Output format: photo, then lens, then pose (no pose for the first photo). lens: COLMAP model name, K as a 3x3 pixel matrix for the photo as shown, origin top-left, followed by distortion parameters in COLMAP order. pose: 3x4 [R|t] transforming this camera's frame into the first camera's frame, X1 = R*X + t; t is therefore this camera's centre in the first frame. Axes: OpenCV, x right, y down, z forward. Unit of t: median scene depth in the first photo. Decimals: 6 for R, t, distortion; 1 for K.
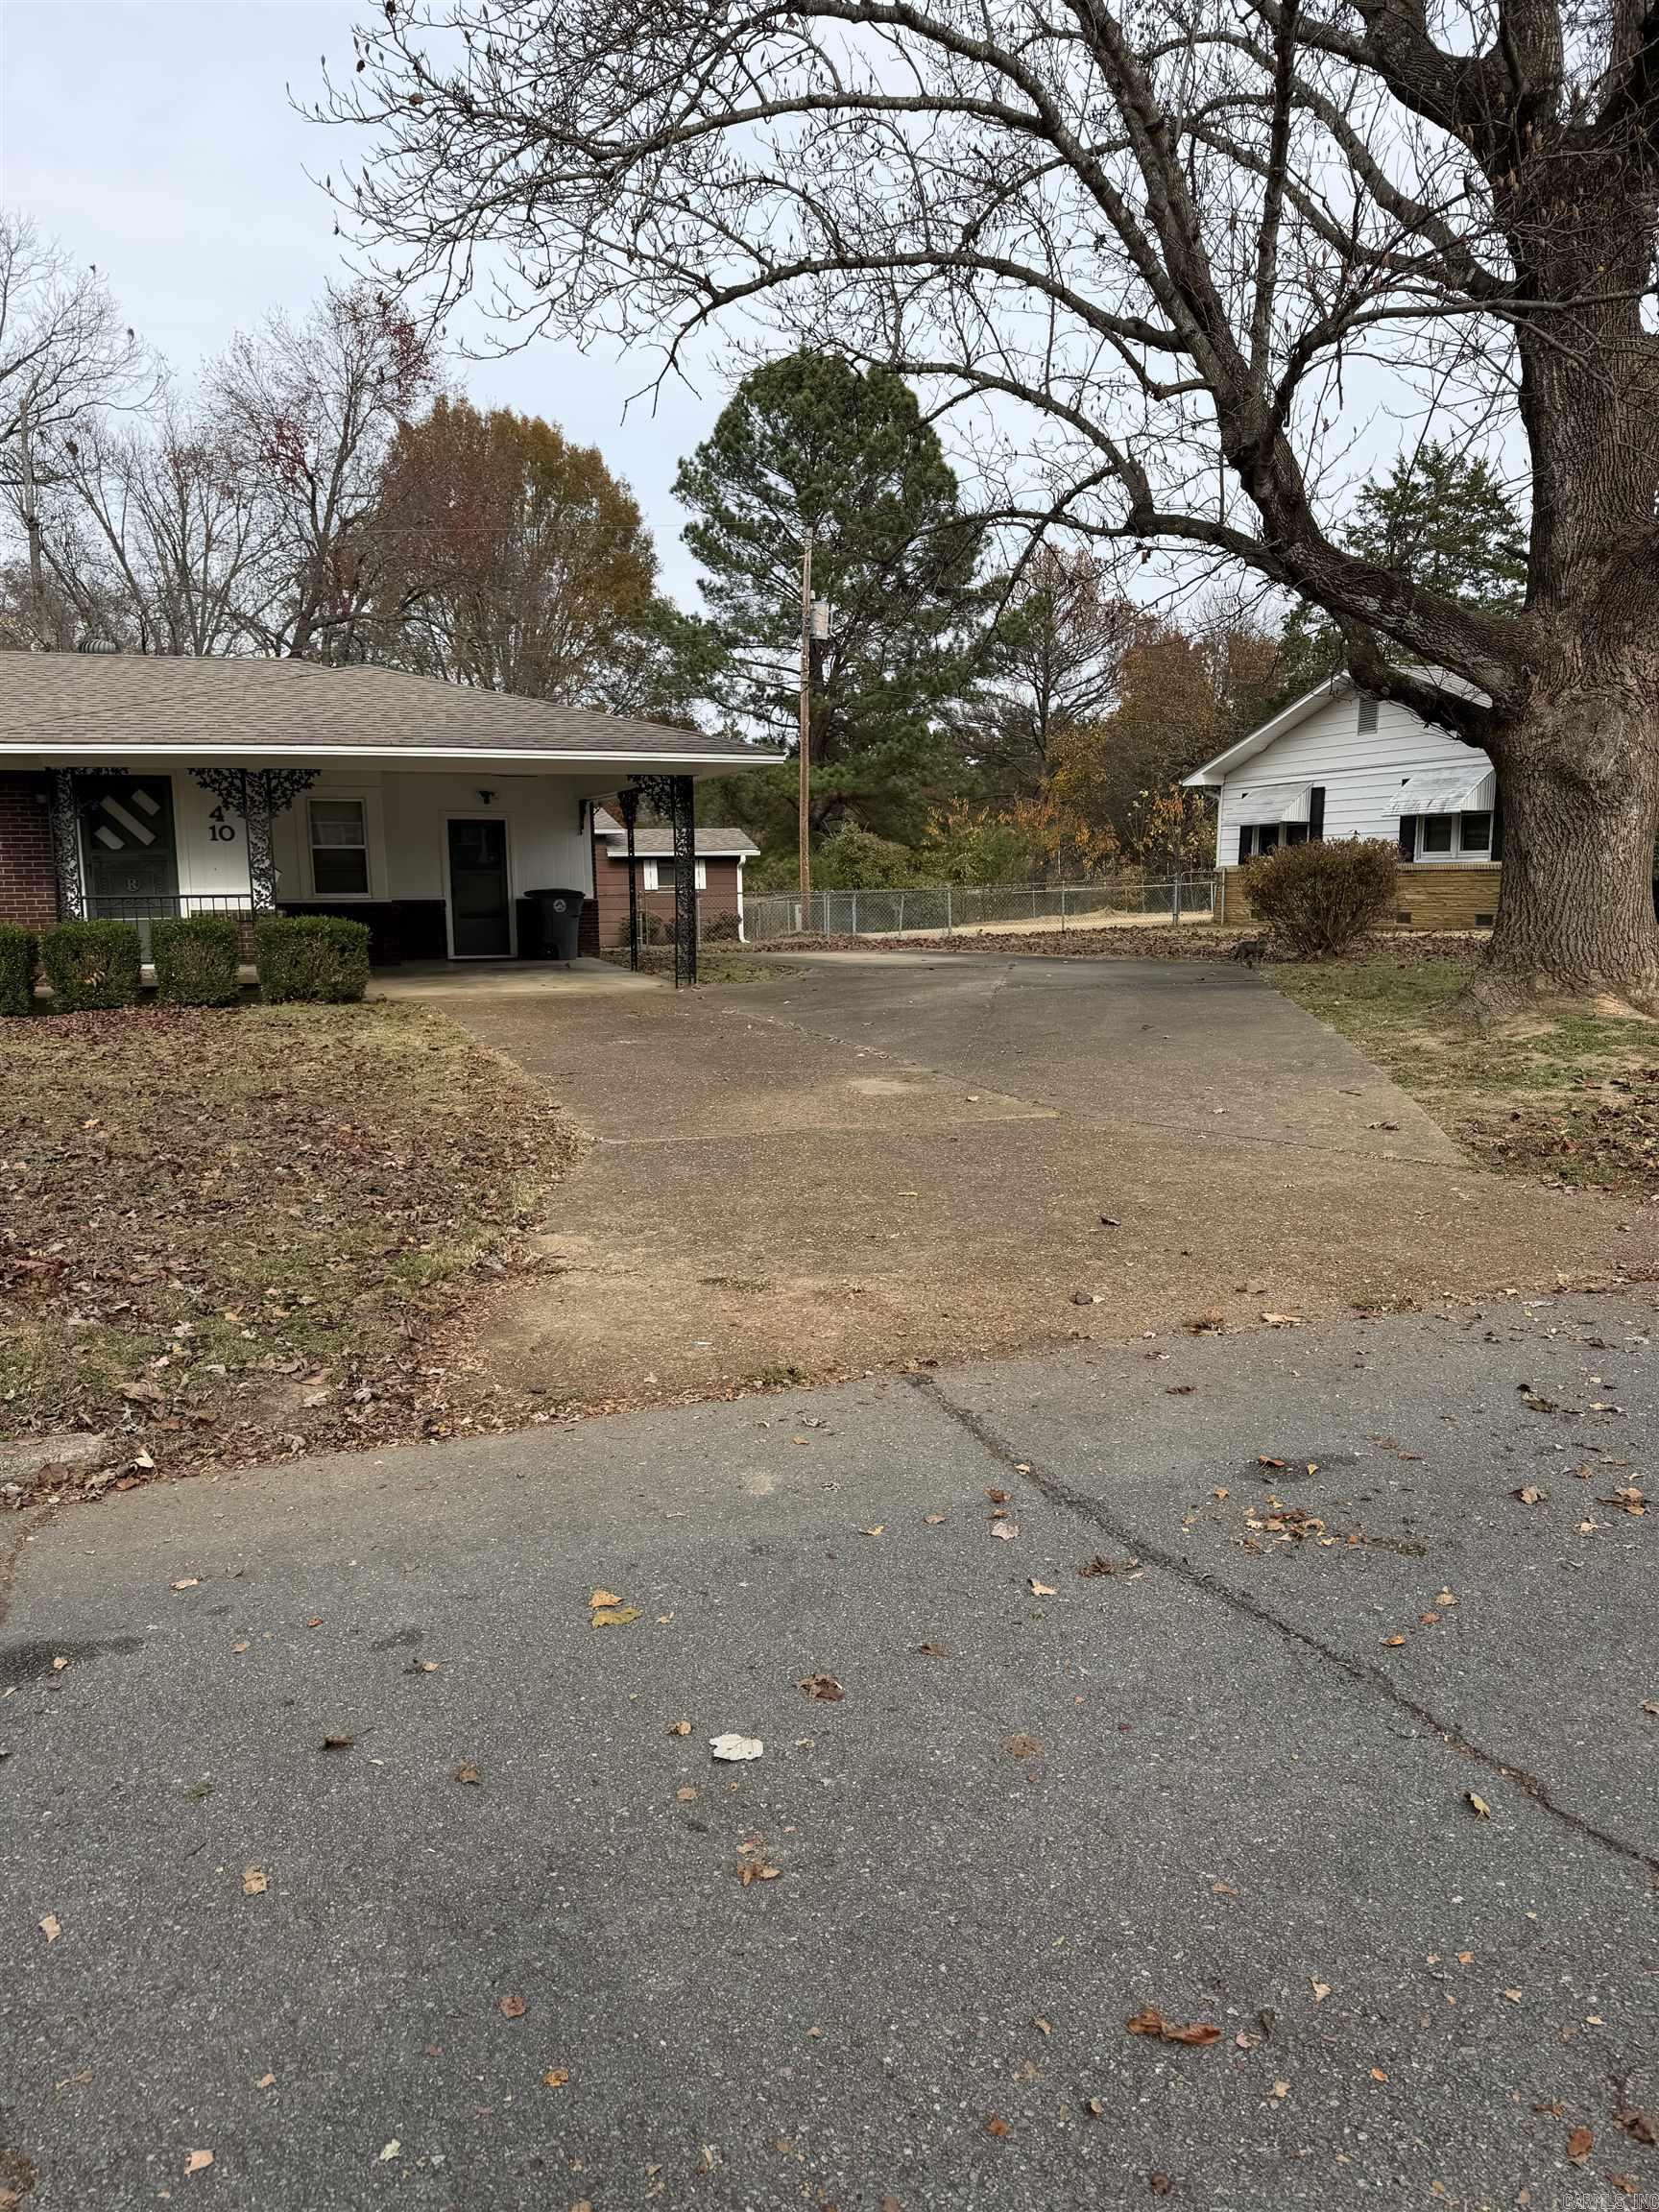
lens RADIAL K [[1558.0, 0, 829.2], [0, 1558.0, 1094.7], [0, 0, 1]] dist [0.050861, -0.049857]
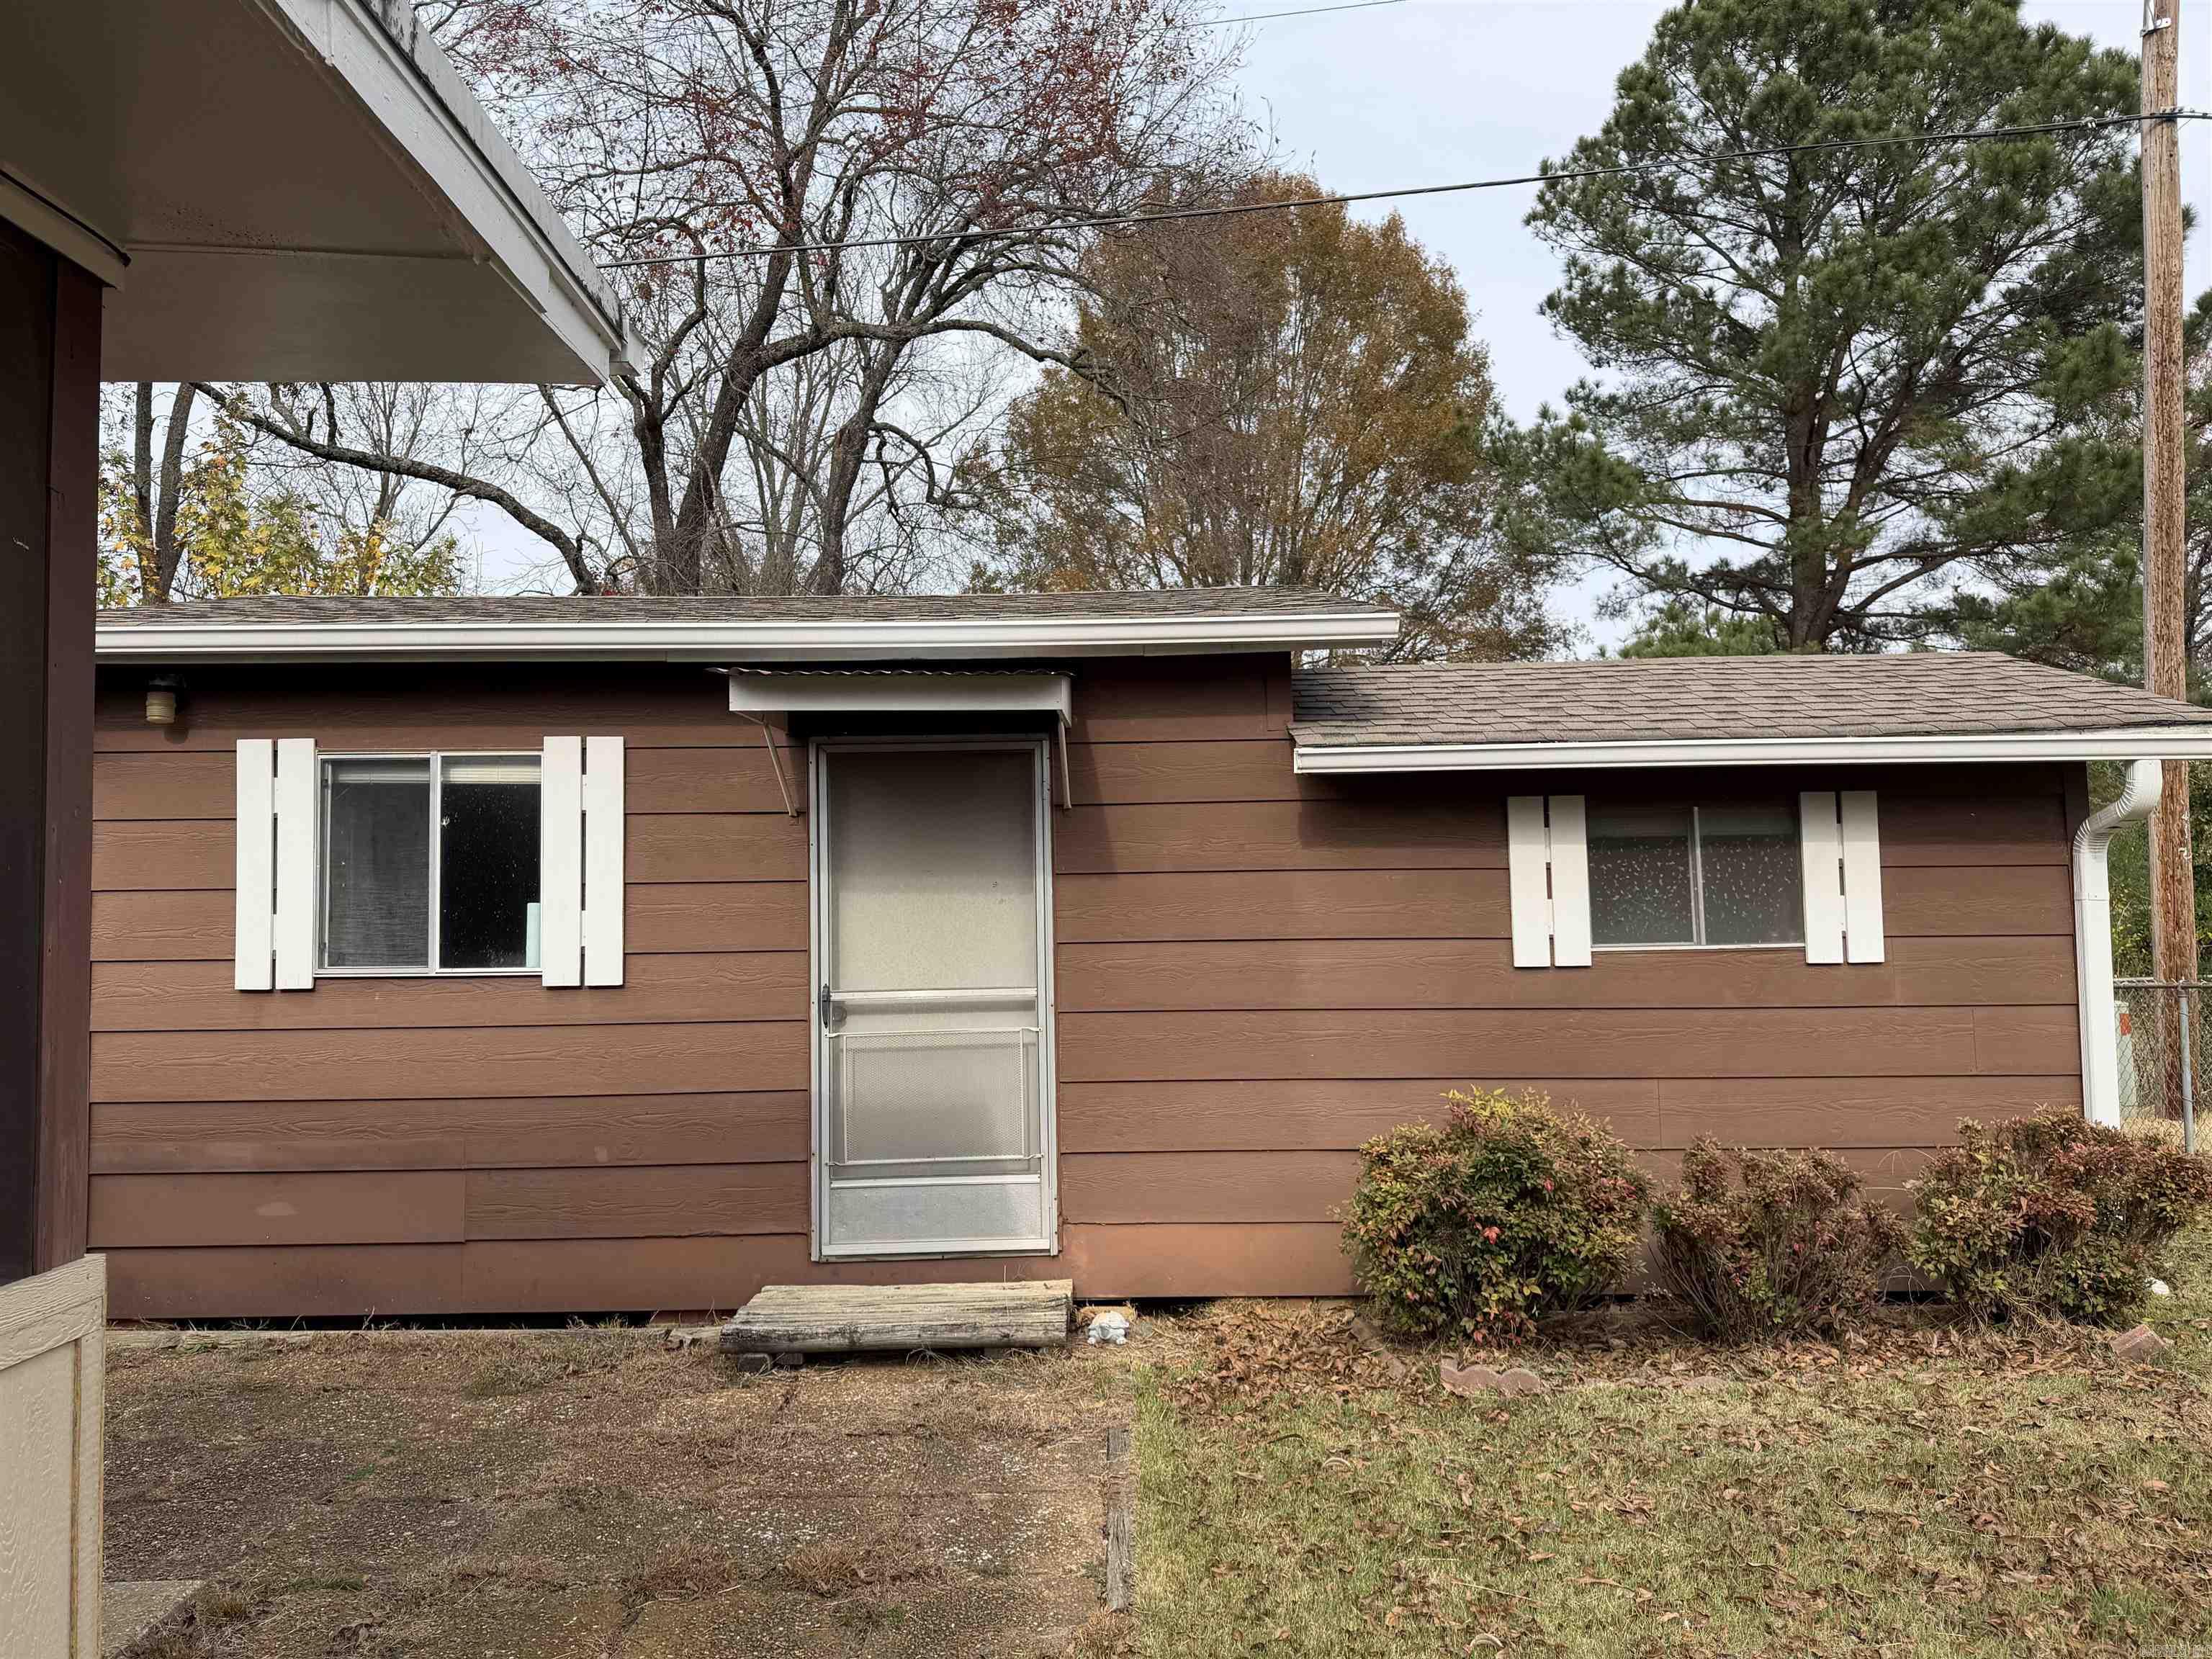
lens RADIAL K [[1558.0, 0, 1121.0], [0, 1558.0, 832.5], [0, 0, 1]] dist [0.050861, -0.049857]
pose [[0.945956, -0.014734, -0.323959, -0.084874], [-0.042788, 0.984563, -0.169720, -0.094497], [0.321459, 0.174409, 0.930723, 0.677390]]
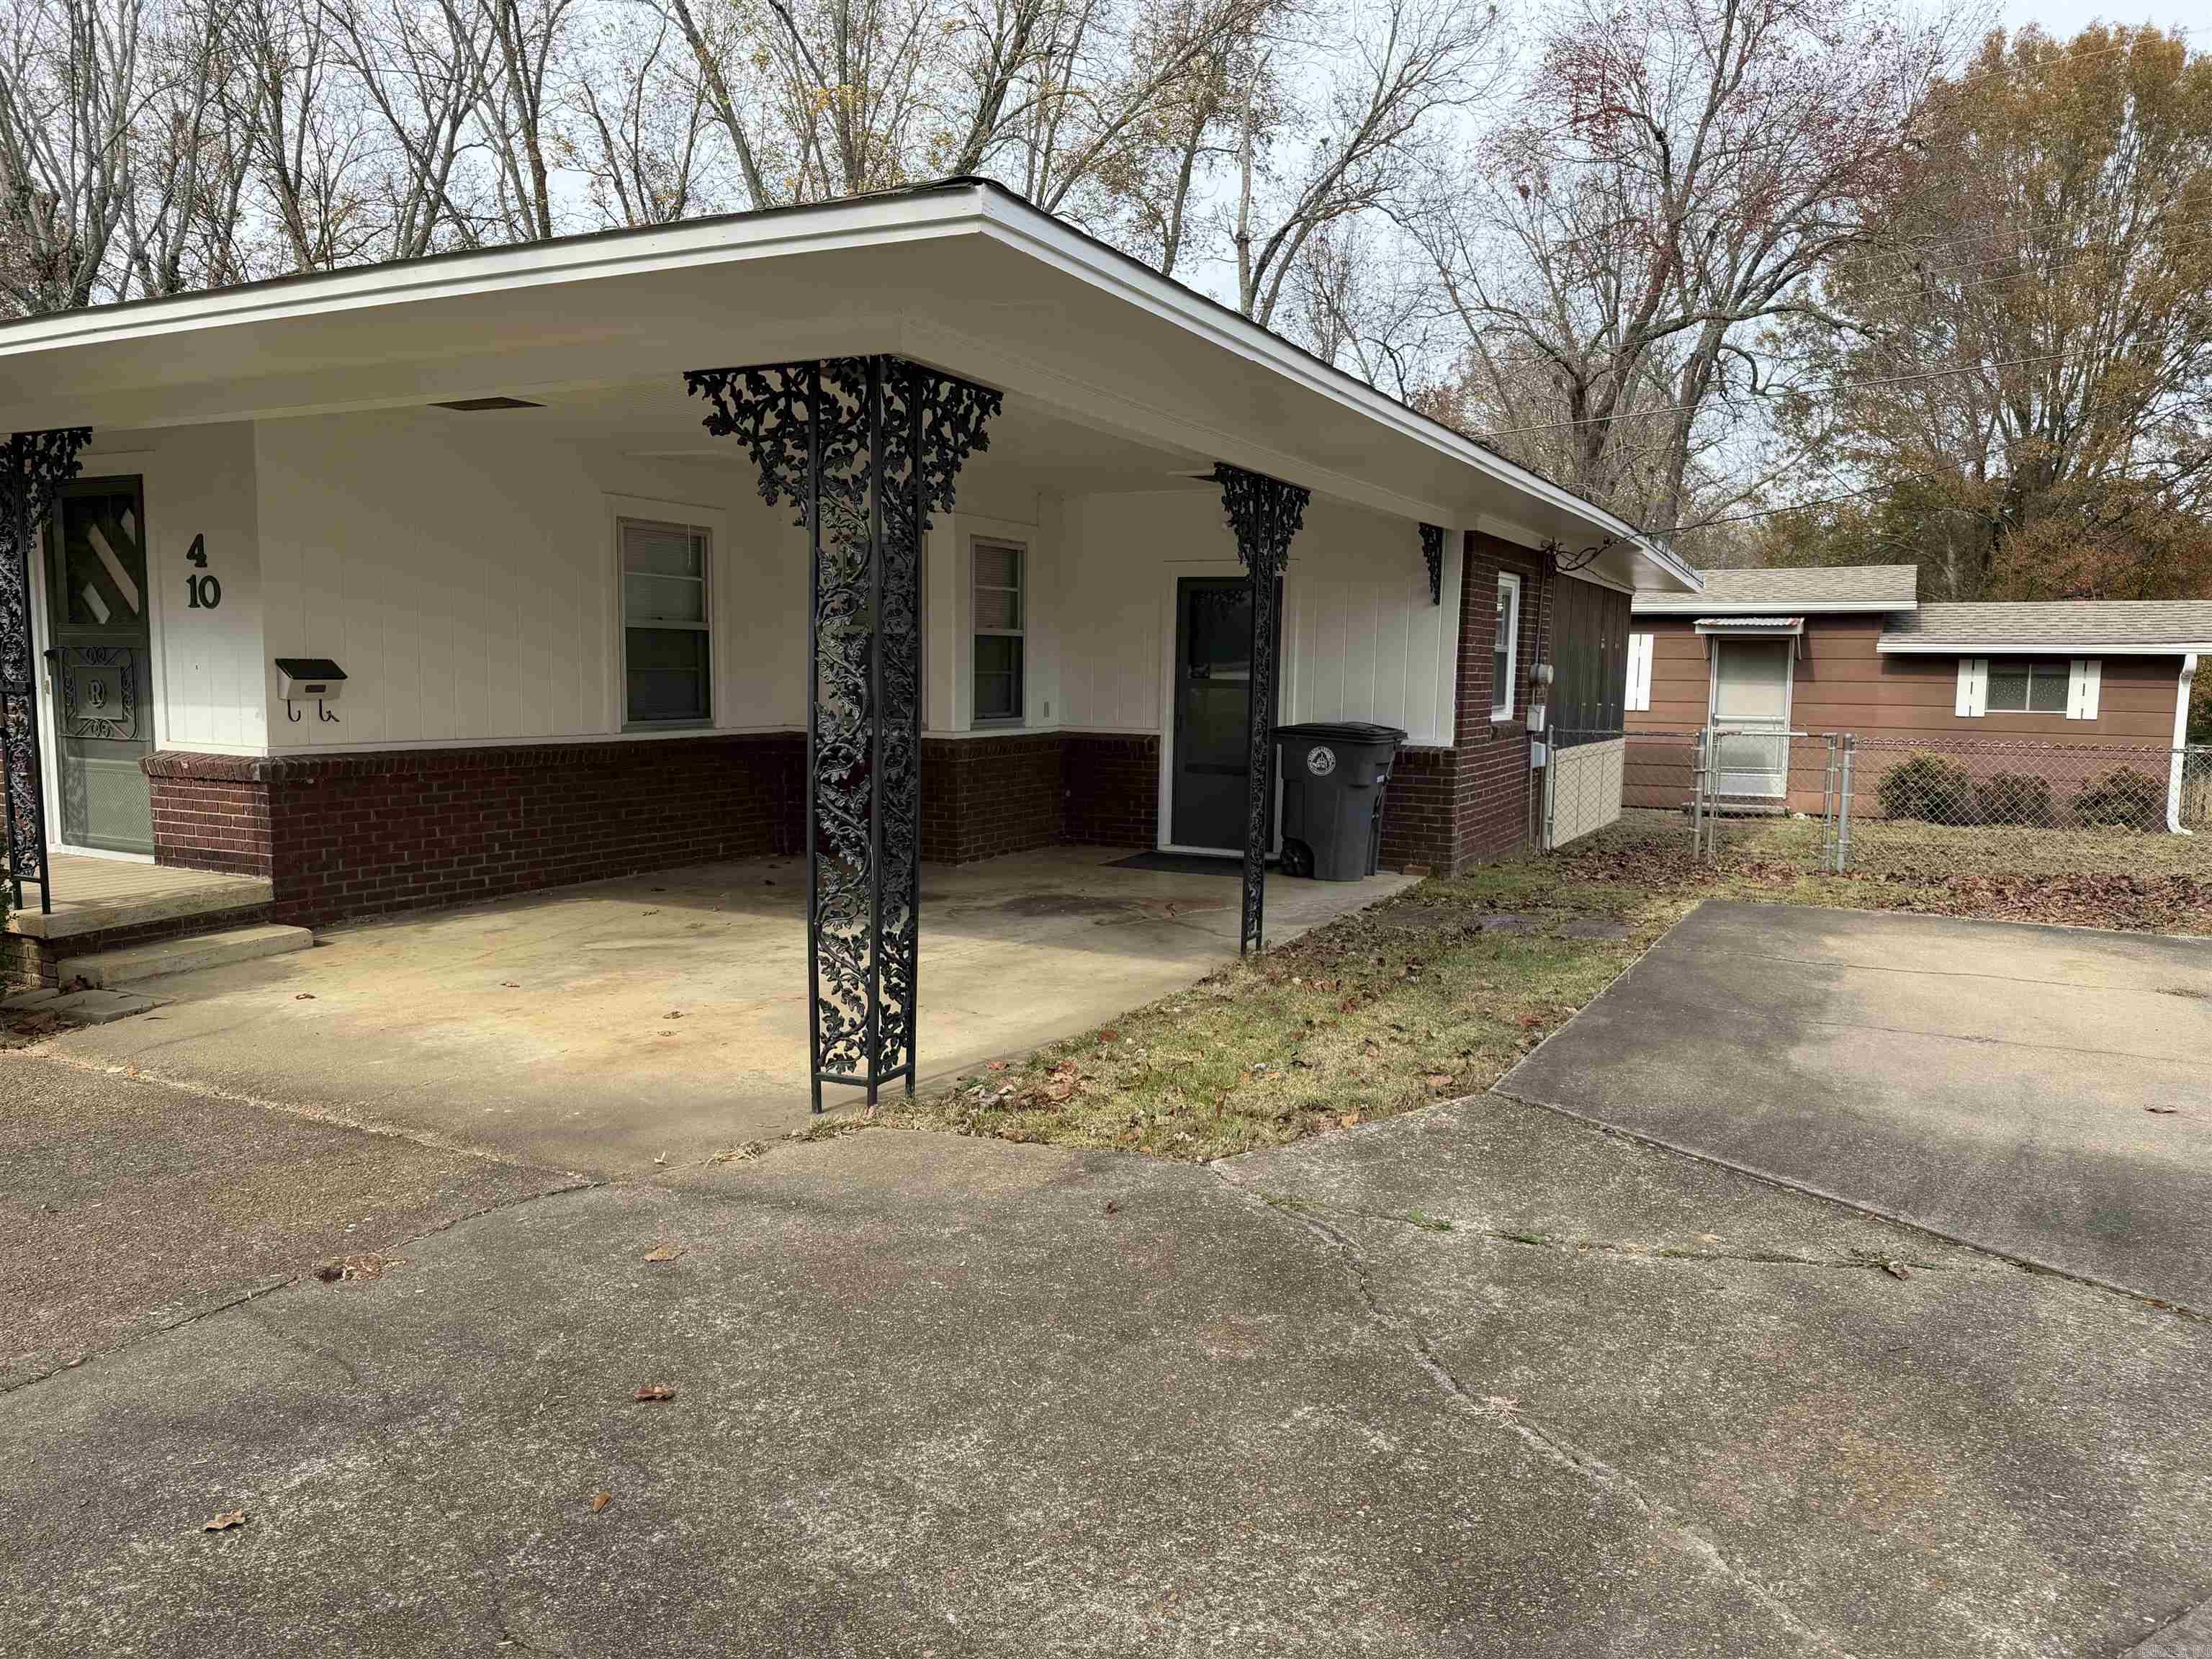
lens RADIAL K [[1558.0, 0, 1119.4], [0, 1558.0, 827.0], [0, 0, 1]] dist [0.050861, -0.049857]
pose [[0.690282, 0.097275, -0.716971, 0.059986], [-0.122703, 0.992306, 0.016496, -0.055922], [0.713060, 0.076587, 0.696908, 0.352843]]
